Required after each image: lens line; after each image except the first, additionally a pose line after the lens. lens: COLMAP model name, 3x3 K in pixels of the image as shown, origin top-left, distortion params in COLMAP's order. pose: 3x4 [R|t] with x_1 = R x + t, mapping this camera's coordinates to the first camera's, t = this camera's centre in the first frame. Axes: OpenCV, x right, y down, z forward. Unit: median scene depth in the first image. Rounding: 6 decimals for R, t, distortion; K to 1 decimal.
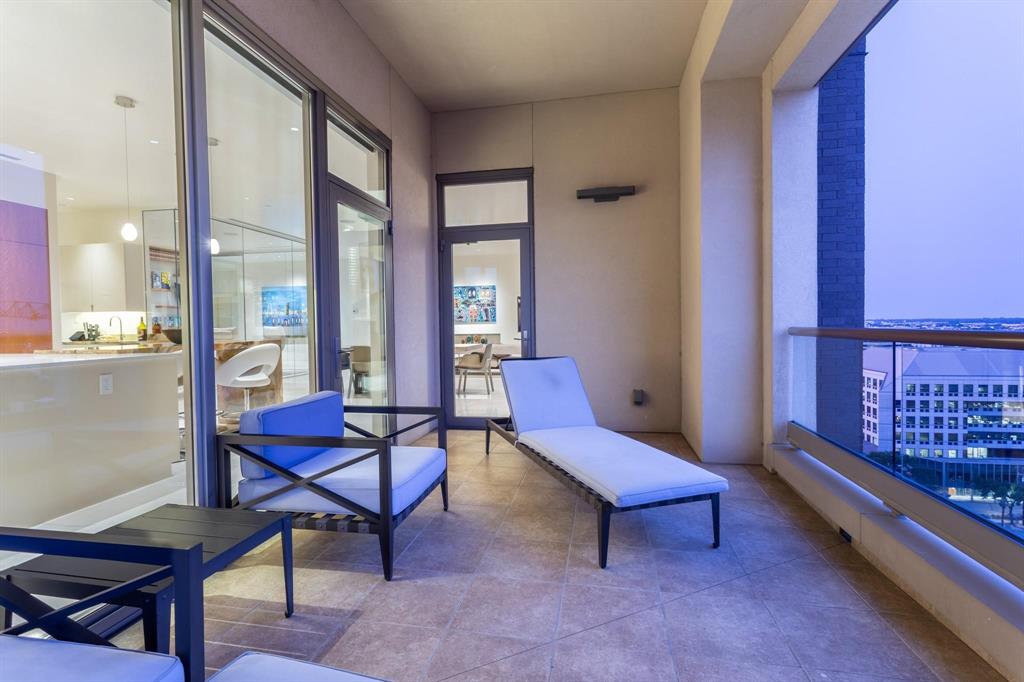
lens RADIAL K [[489.5, 0, 509.8], [0, 489.5, 339.8], [0, 0, 1]] dist [0.000729, 0.002793]
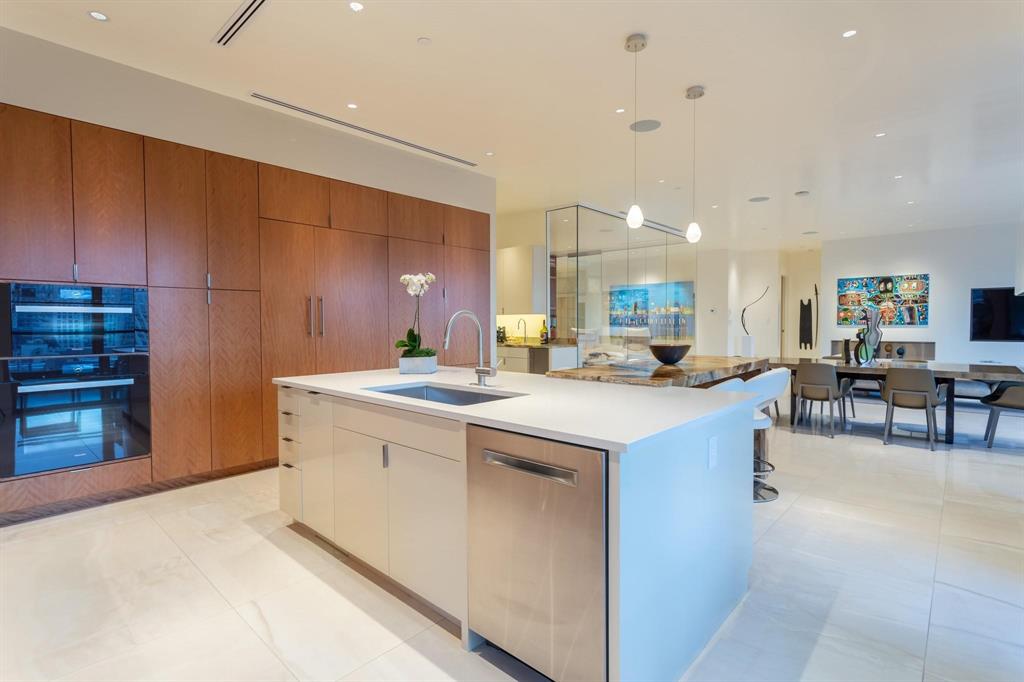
lens RADIAL K [[489.5, 0, 514.5], [0, 489.5, 335.6], [0, 0, 1]] dist [0.000729, 0.002793]
pose [[0.849317, 0.024042, -0.527336, -0.160881], [-0.024797, 0.999677, 0.005640, -0.010898], [0.527301, 0.008286, 0.849638, 0.080705]]
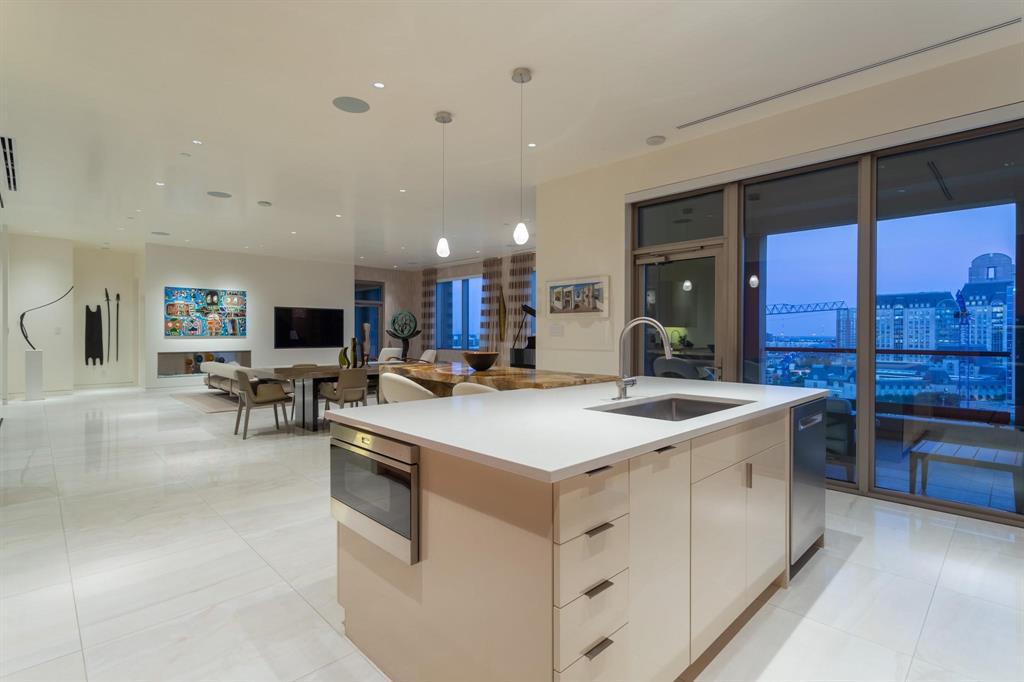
lens RADIAL K [[489.5, 0, 516.6], [0, 489.5, 337.0], [0, 0, 1]] dist [0.000729, 0.002793]
pose [[0.570046, 0.009895, 0.821553, -0.437883], [0.016400, 0.999591, -0.023419, -0.008815], [-0.821449, 0.026824, 0.569651, 0.166692]]
